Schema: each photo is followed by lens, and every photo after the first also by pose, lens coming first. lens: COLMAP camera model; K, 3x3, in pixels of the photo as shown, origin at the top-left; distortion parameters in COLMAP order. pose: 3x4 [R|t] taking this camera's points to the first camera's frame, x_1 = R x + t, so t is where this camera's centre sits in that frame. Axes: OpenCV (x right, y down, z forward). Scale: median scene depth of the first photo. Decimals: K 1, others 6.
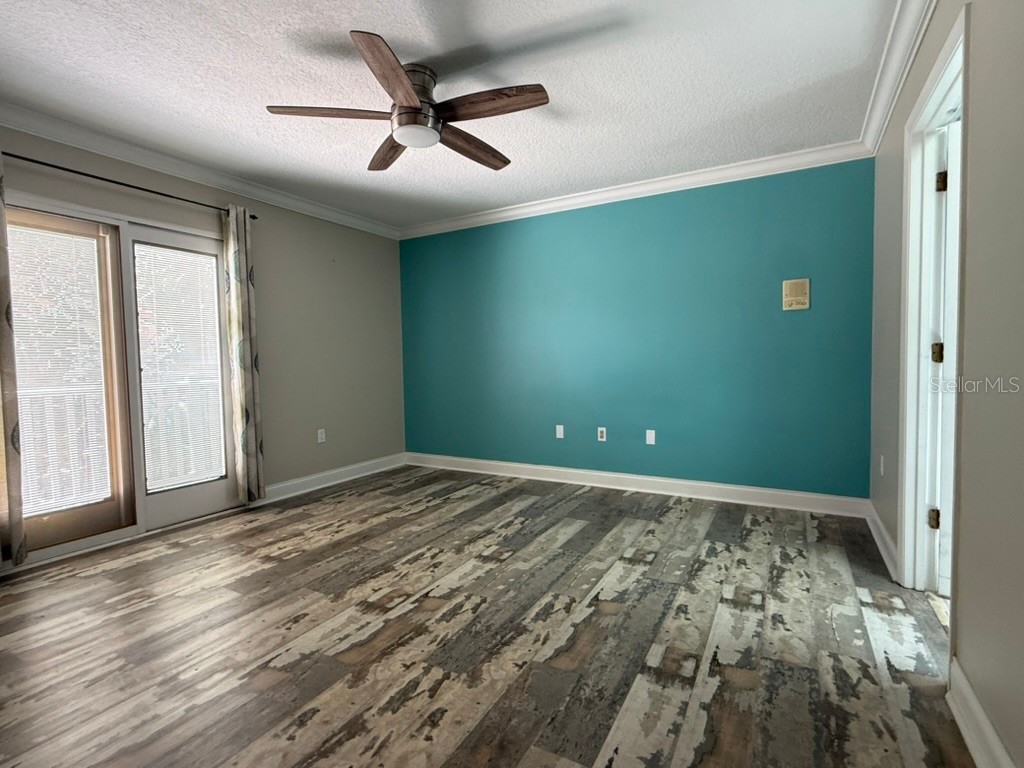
lens RADIAL K [[495.8, 0, 511.6], [0, 495.8, 385.7], [0, 0, 1]] dist [0.002191, -0.000609]
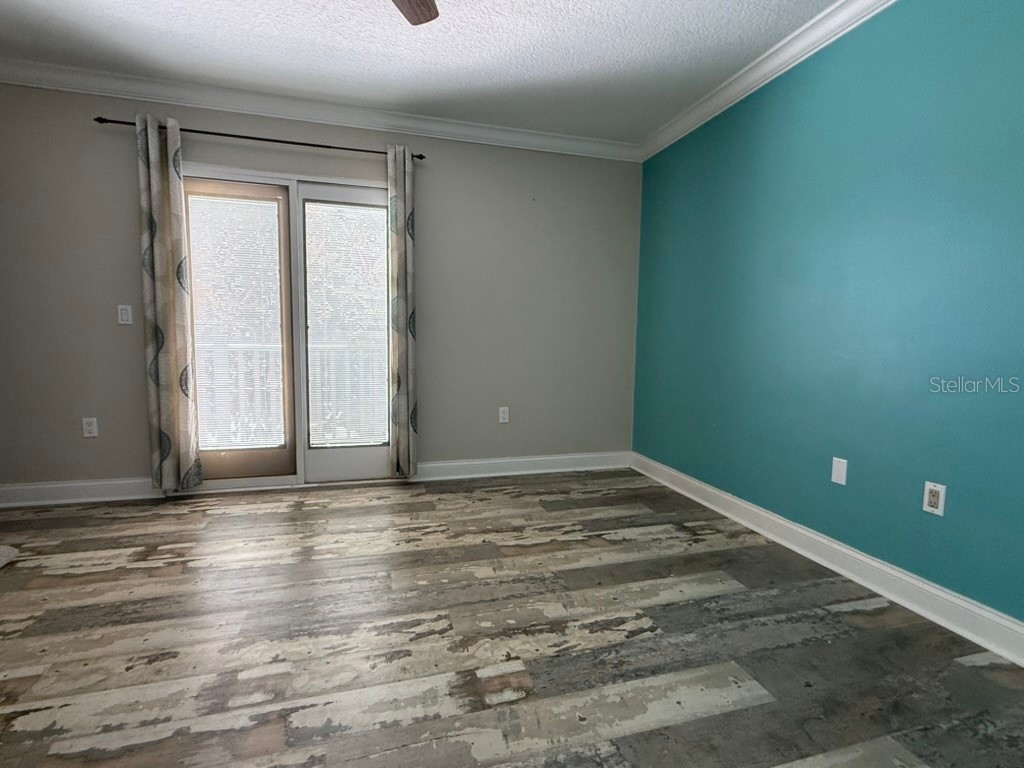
lens RADIAL K [[495.8, 0, 512.9], [0, 495.8, 384.4], [0, 0, 1]] dist [0.002191, -0.000609]
pose [[0.714055, 0.094219, -0.693721, 0.260755], [-0.062995, 0.995530, 0.070368, -0.012795], [0.697250, -0.006546, 0.716798, 0.522265]]
